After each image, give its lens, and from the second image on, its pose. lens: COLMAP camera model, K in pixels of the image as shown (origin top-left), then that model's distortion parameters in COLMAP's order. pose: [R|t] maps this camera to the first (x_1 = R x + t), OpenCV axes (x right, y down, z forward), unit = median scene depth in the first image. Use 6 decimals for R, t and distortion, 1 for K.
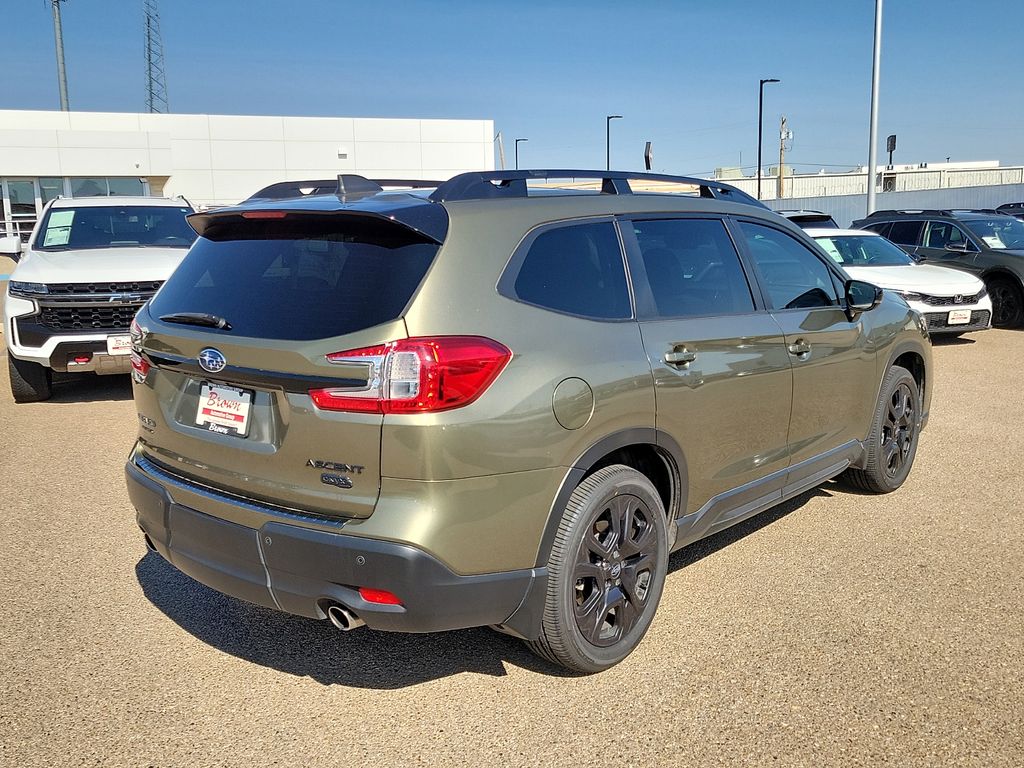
lens RADIAL K [[1007.0, 0, 530.5], [0, 1007.0, 378.5], [0, 0, 1]] dist [0.052812, 0.000000]
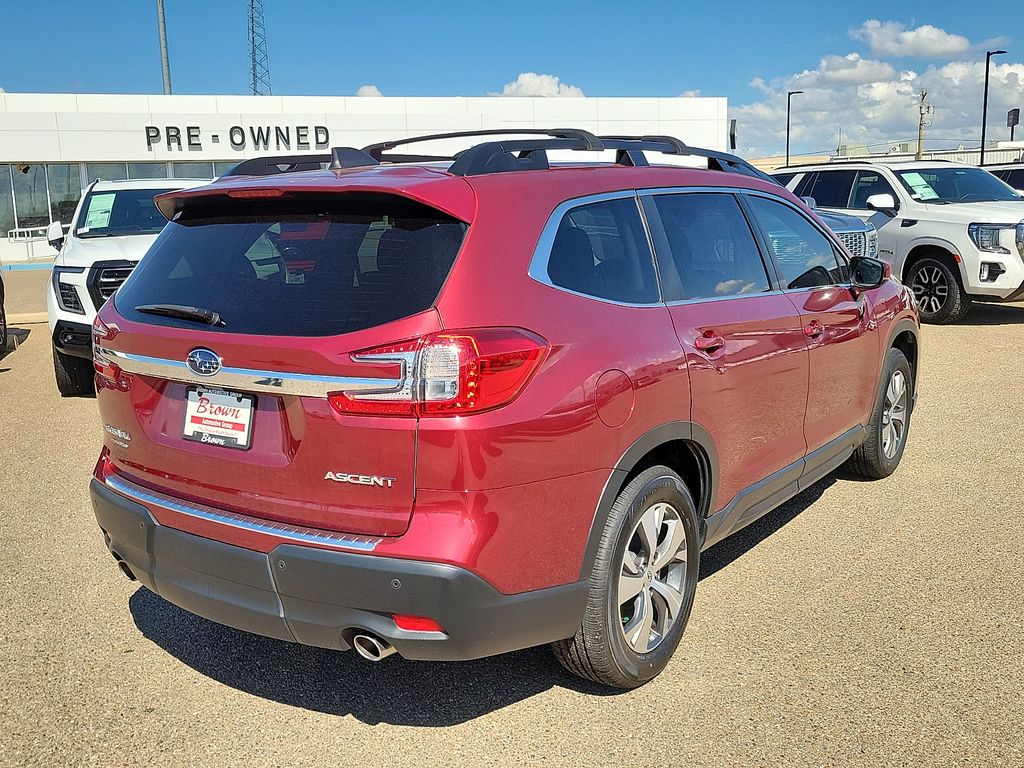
lens RADIAL K [[1007.0, 0, 504.1], [0, 1007.0, 390.0], [0, 0, 1]] dist [0.052812, 0.000000]
pose [[0.995428, -0.030804, 0.090413, -0.131780], [0.028701, 0.999288, 0.024476, -0.007215], [-0.091103, -0.021769, 0.995604, 0.102215]]
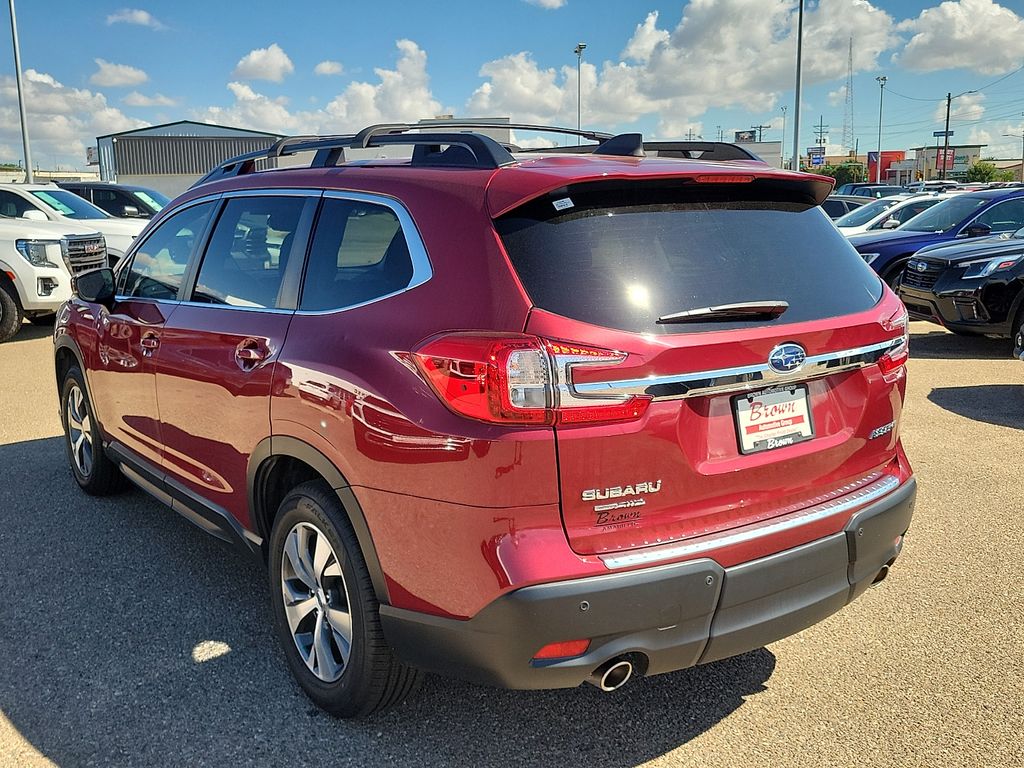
lens RADIAL K [[986.3, 0, 495.8], [0, 986.3, 381.0], [0, 0, 1]] dist [0.037722, 0.000000]
pose [[0.214045, -0.163847, 0.962984, -1.088023], [0.161831, 0.978157, 0.130458, -0.135420], [-0.963325, 0.127917, 0.235885, 1.002911]]
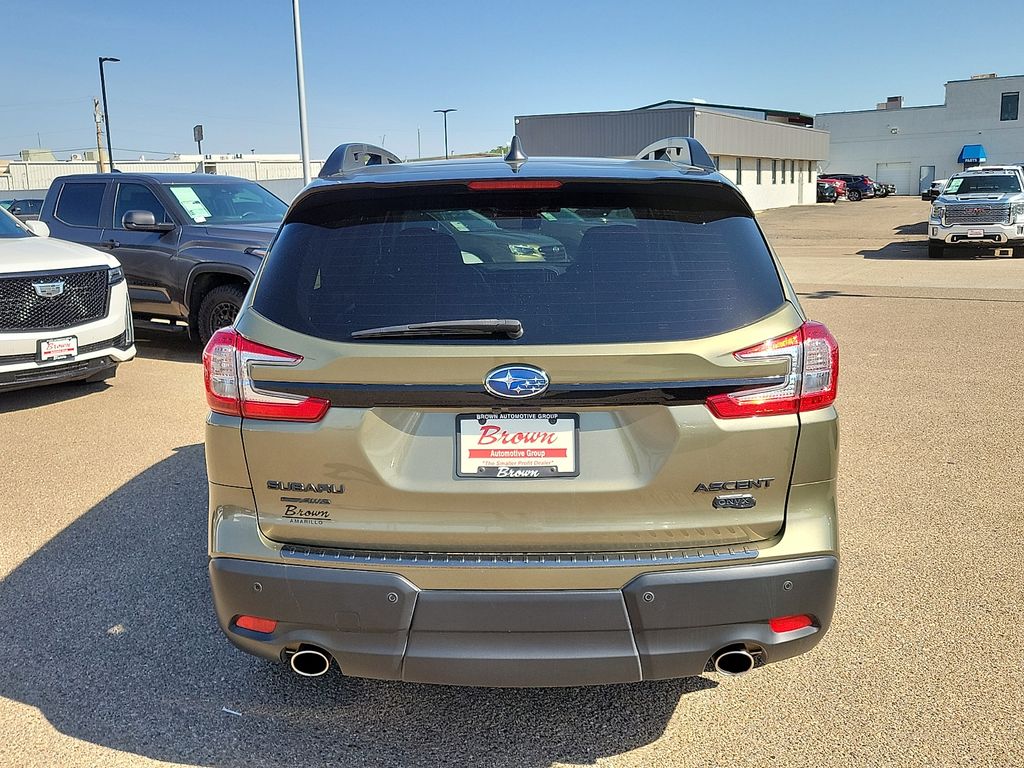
lens RADIAL K [[986.3, 0, 519.7], [0, 986.3, 378.6], [0, 0, 1]] dist [0.037722, 0.000000]
pose [[0.769484, -0.118892, 0.627503, -0.737597], [0.110199, 0.992500, 0.052915, -0.055930], [-0.629087, 0.028433, 0.776814, 0.422570]]
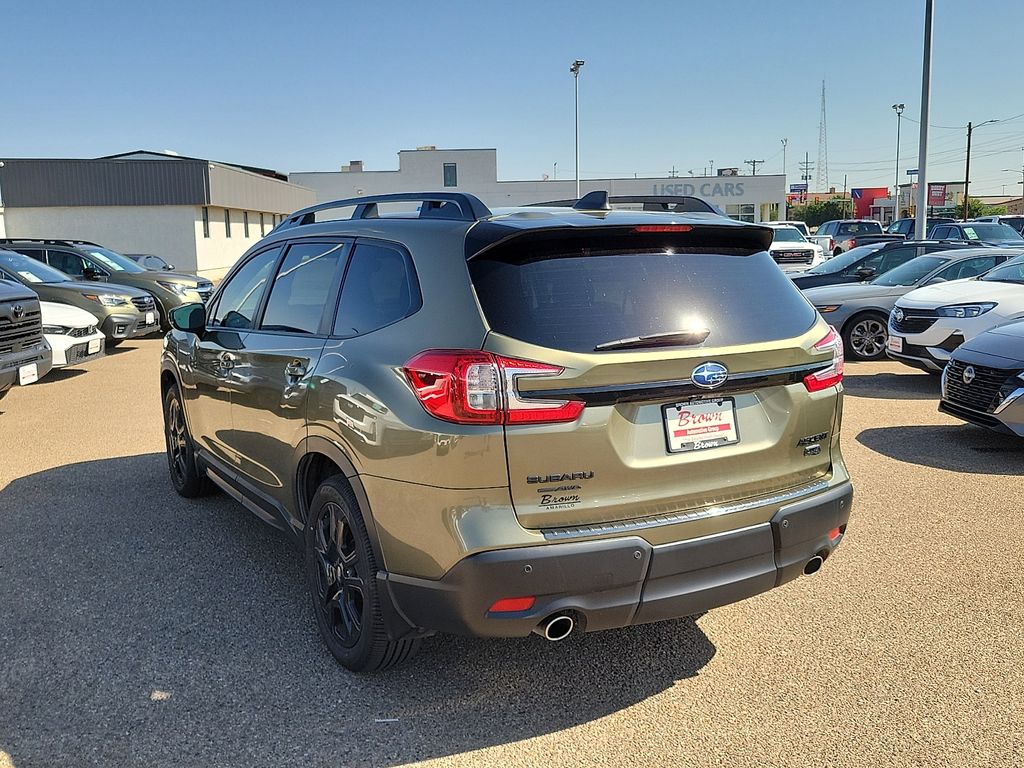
lens RADIAL K [[986.3, 0, 507.0], [0, 986.3, 374.3], [0, 0, 1]] dist [0.037722, 0.000000]
pose [[0.313663, -0.120296, 0.941883, -1.236088], [0.160551, 0.984379, 0.072258, -0.115198], [-0.935863, 0.128556, 0.328077, 0.837803]]
